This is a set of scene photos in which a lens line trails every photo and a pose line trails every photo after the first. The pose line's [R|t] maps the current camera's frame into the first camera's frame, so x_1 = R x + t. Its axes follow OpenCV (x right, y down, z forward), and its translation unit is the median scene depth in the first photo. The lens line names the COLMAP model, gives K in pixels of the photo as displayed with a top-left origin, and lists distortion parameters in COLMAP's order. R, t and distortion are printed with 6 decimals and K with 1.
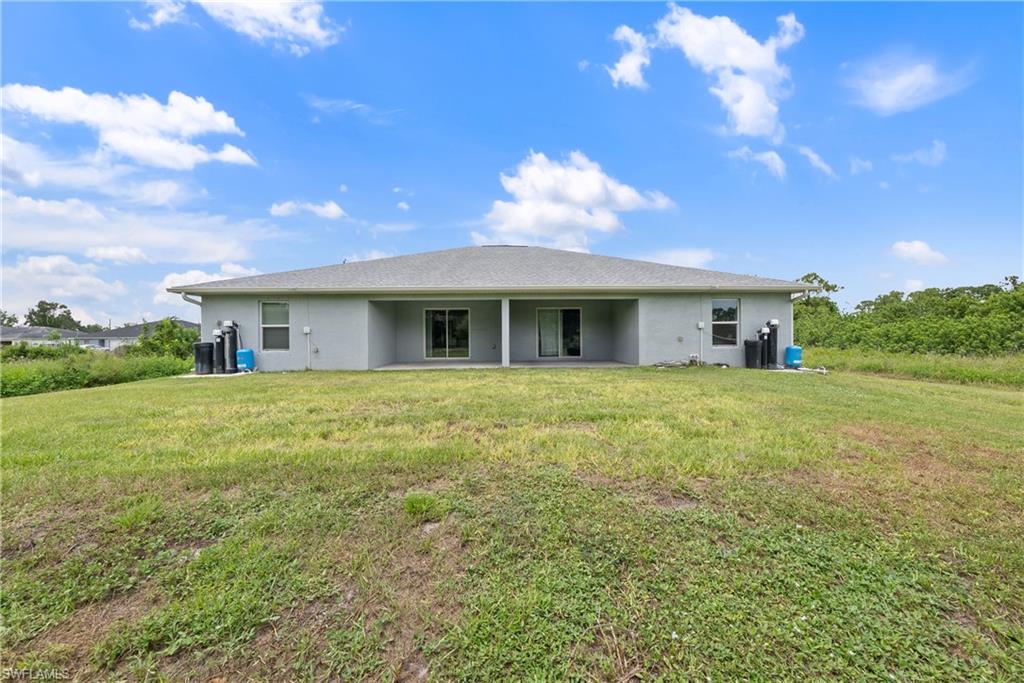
lens RADIAL K [[353.3, 0, 511.1], [0, 353.3, 332.8], [0, 0, 1]] dist [-0.000573, -0.000076]
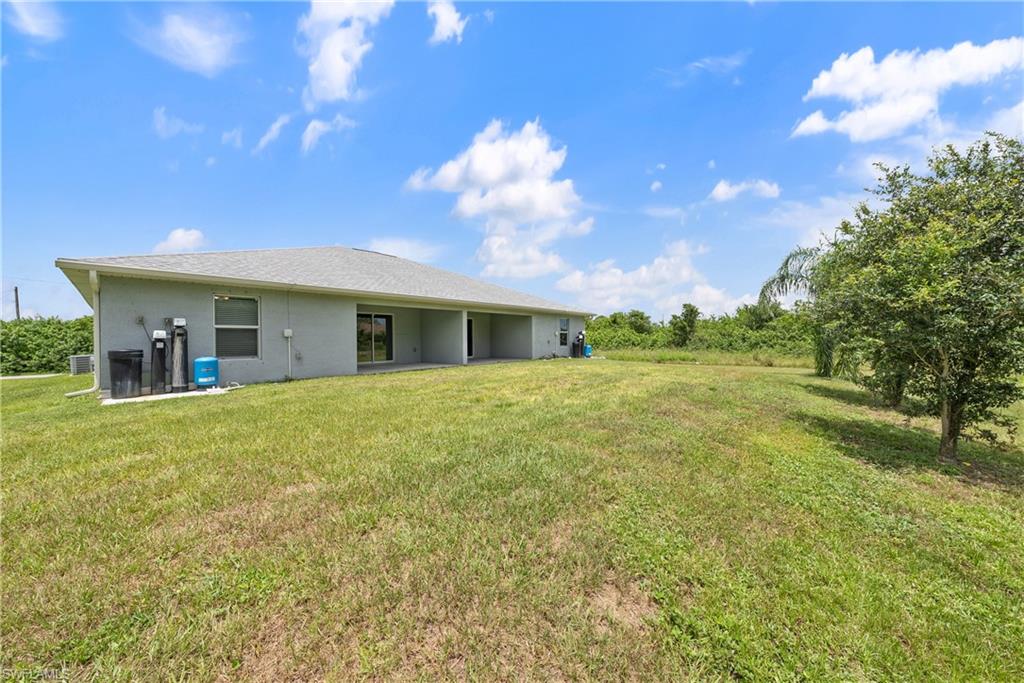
lens RADIAL K [[353.3, 0, 511.1], [0, 353.3, 332.8], [0, 0, 1]] dist [-0.000573, -0.000076]
pose [[0.685189, 0.015121, 0.728209, -0.820535], [-0.005194, 0.999860, -0.015875, 0.002571], [-0.728347, 0.007095, 0.685172, 0.024355]]
